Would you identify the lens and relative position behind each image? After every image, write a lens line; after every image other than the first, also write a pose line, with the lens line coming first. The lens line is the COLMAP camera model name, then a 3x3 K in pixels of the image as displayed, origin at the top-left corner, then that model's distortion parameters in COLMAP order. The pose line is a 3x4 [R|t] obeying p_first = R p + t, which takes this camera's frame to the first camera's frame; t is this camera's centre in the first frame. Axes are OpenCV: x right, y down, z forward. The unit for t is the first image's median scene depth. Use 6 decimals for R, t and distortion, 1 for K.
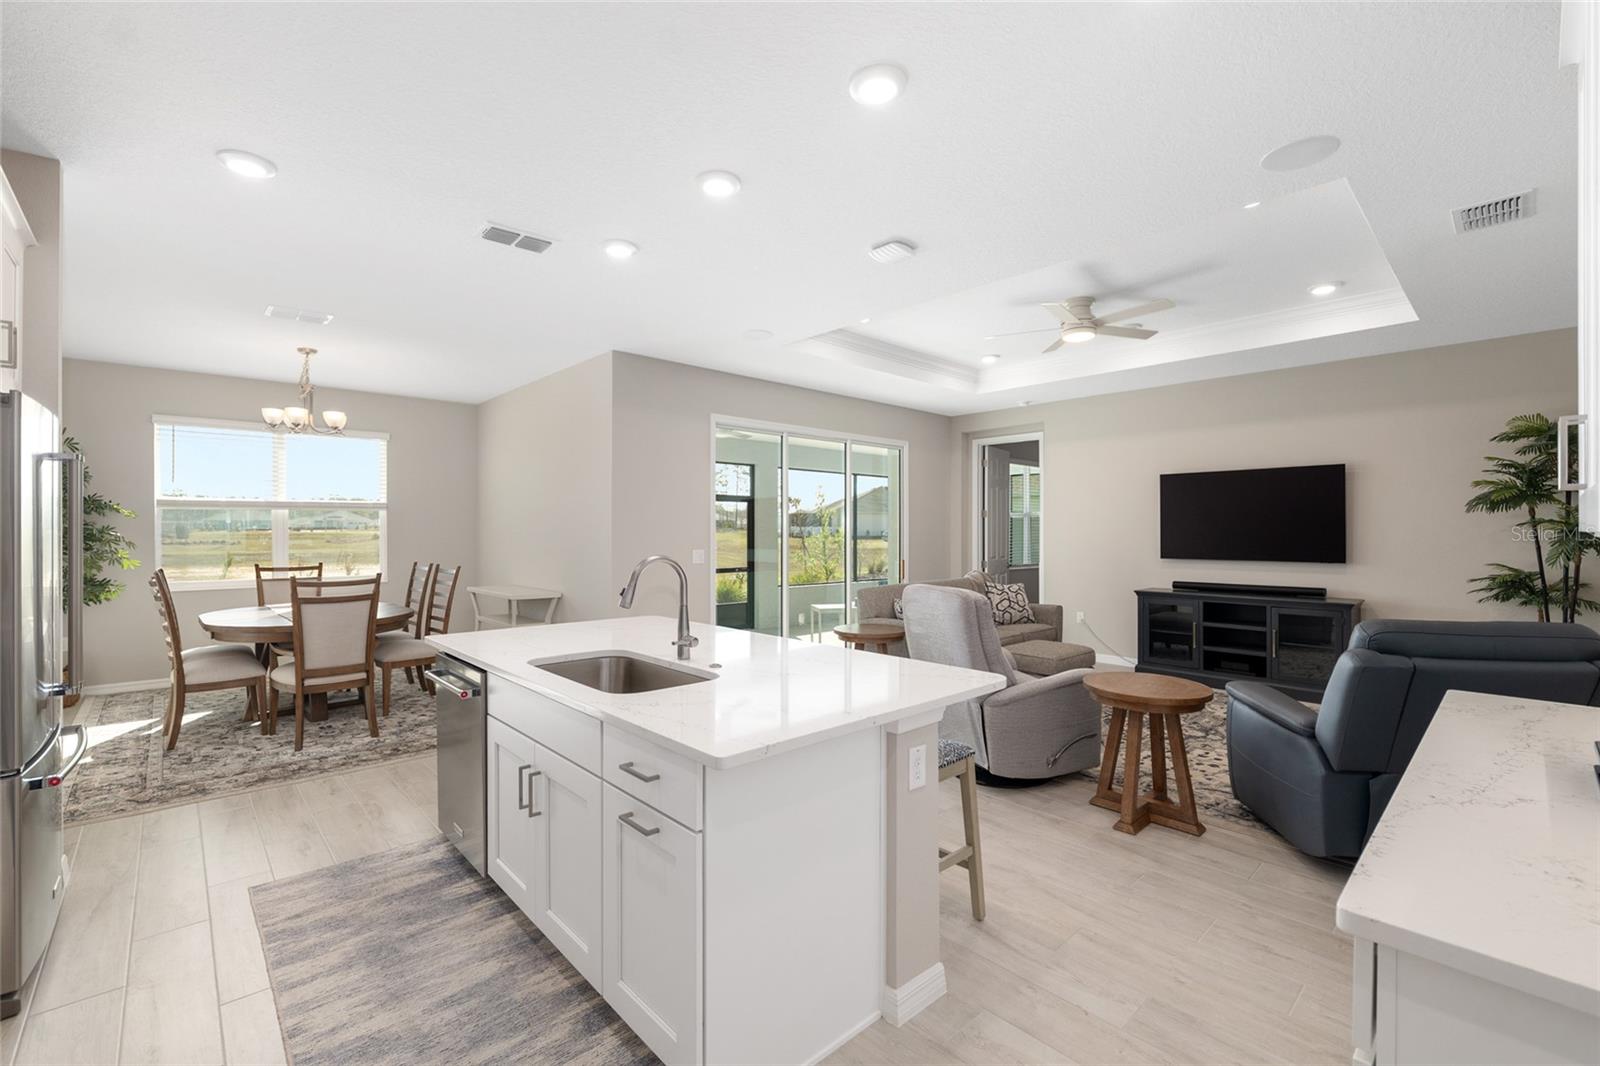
lens RADIAL K [[678.6, 0, 793.1], [0, 678.6, 537.5], [0, 0, 1]] dist [-0.008183, 0.000439]
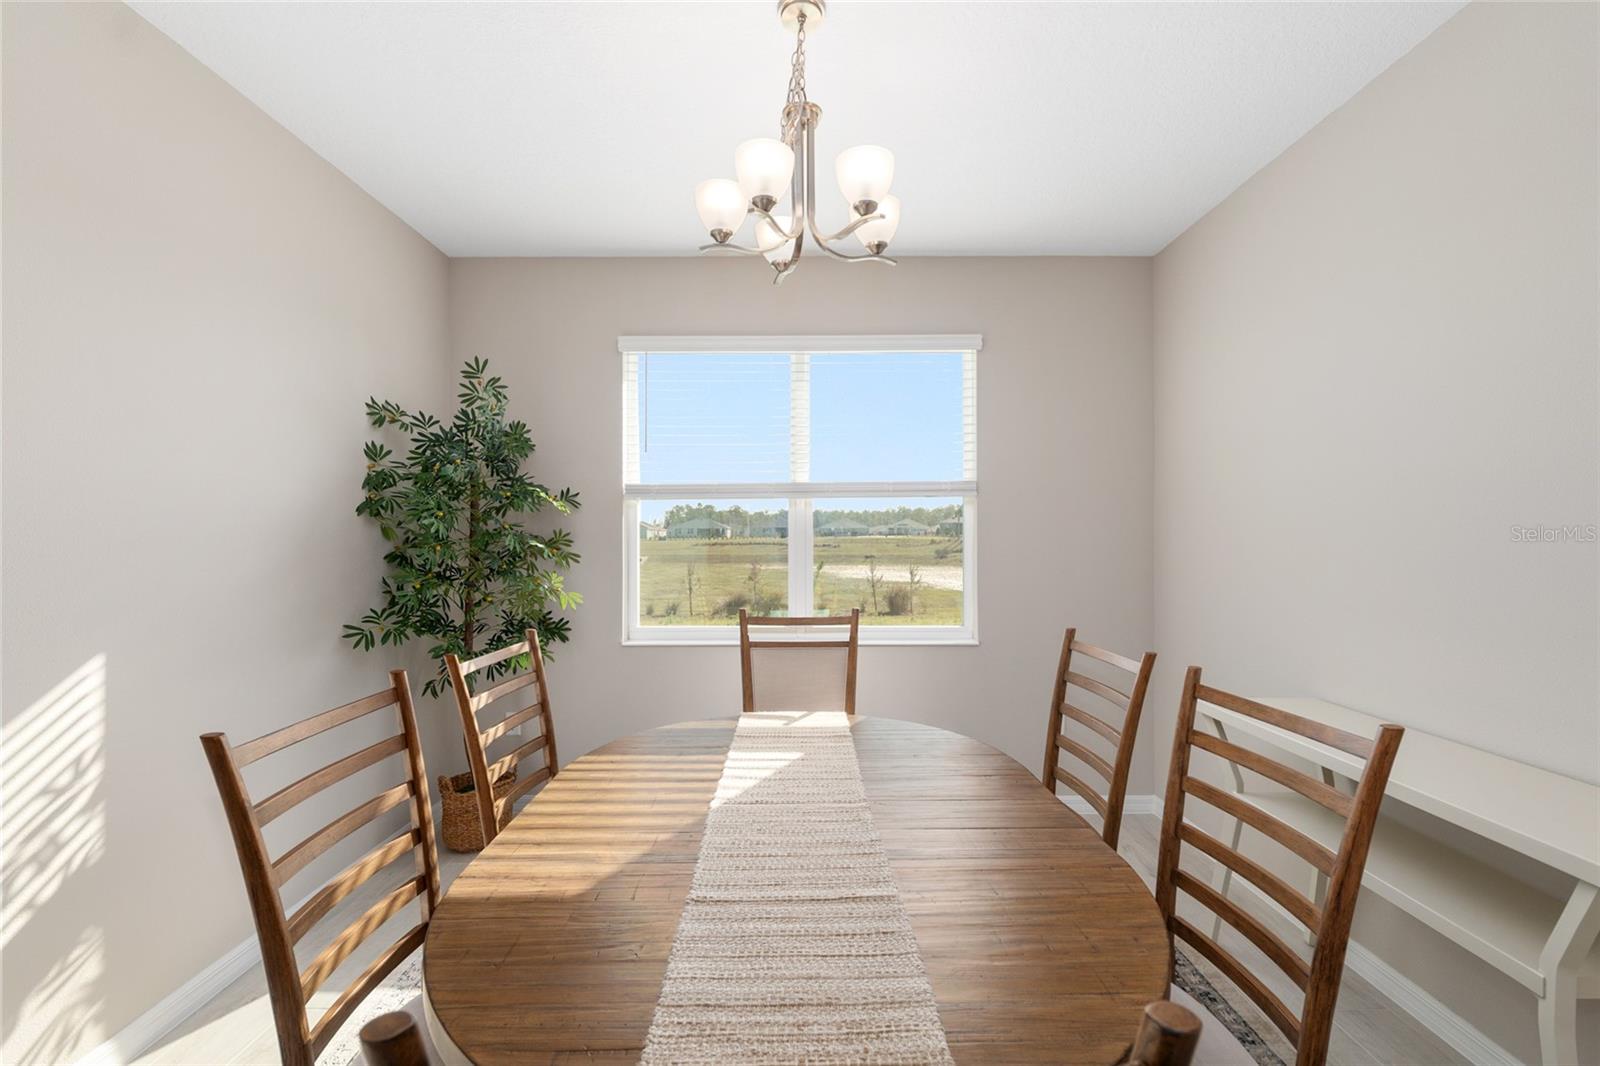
lens RADIAL K [[678.6, 0, 810.8], [0, 678.6, 537.6], [0, 0, 1]] dist [-0.008183, 0.000439]
pose [[0.744662, -0.001550, -0.667440, -0.442216], [-0.002978, 0.999980, -0.005645, -0.007753], [0.667435, 0.006192, 0.744642, 0.677964]]
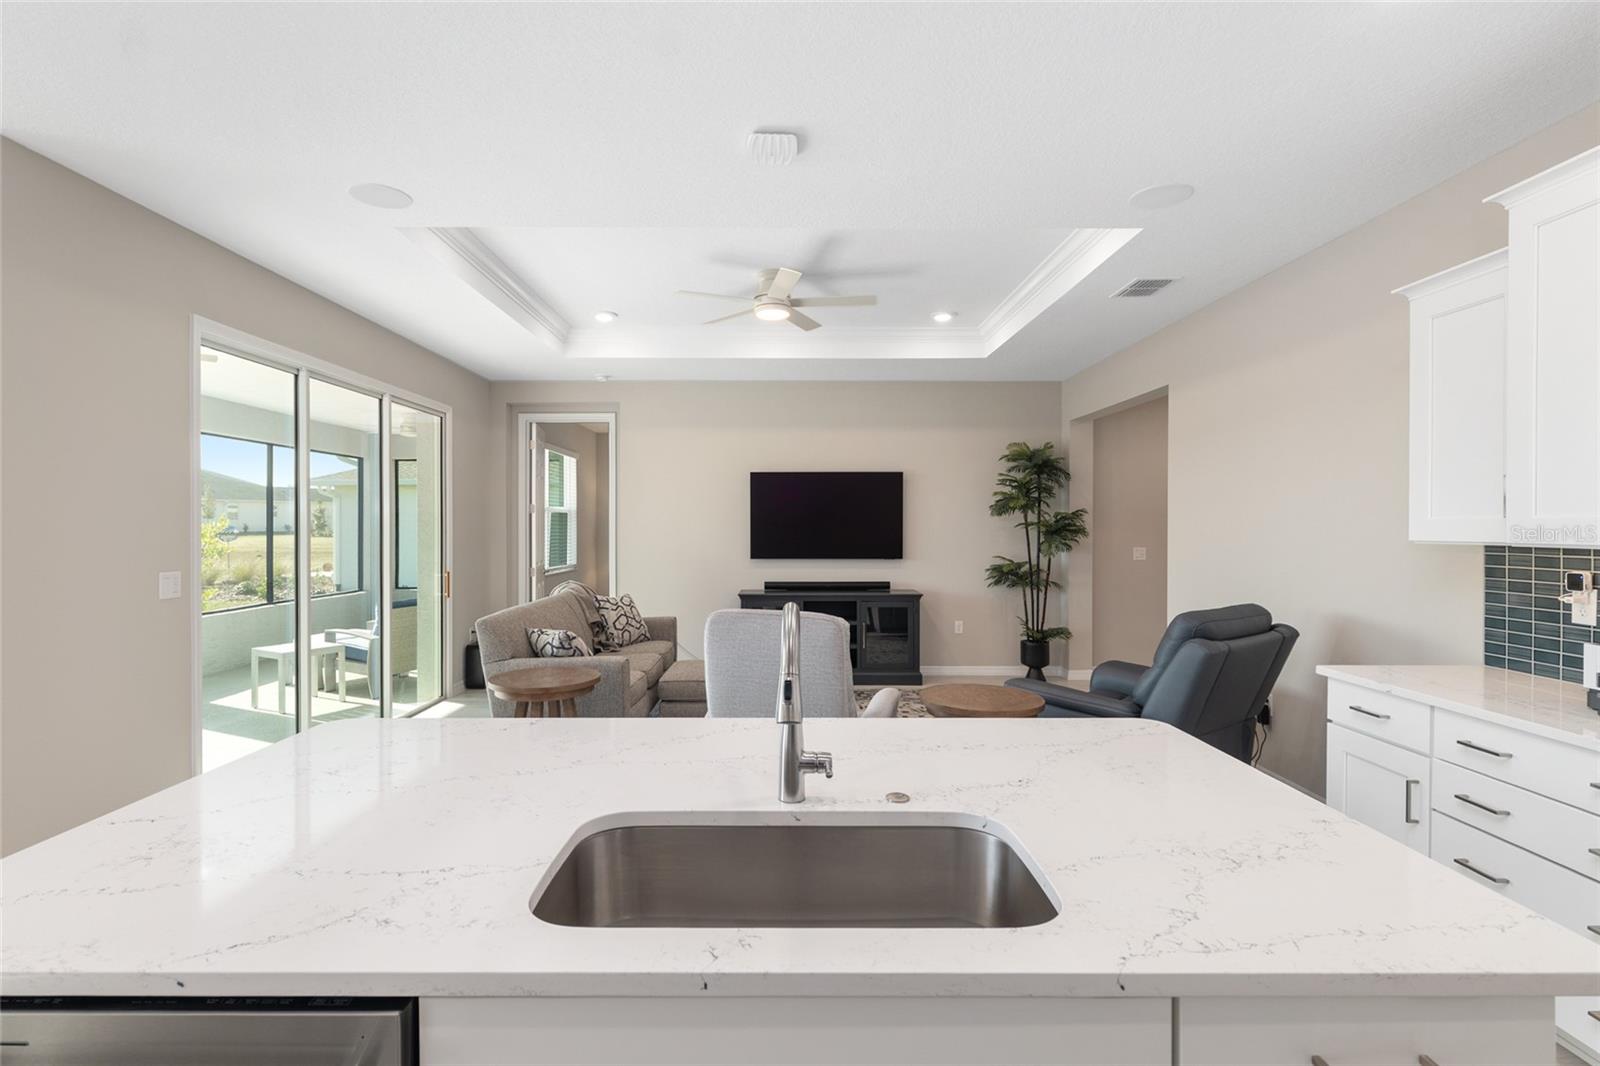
lens RADIAL K [[756.9, 0, 783.5], [0, 756.9, 531.3], [0, 0, 1]] dist [-0.017105, -0.000270]
pose [[0.674040, -0.004286, 0.738682, -0.245925], [0.006450, 0.999979, -0.000083, -0.008928], [-0.738667, 0.004821, 0.674054, 0.264241]]
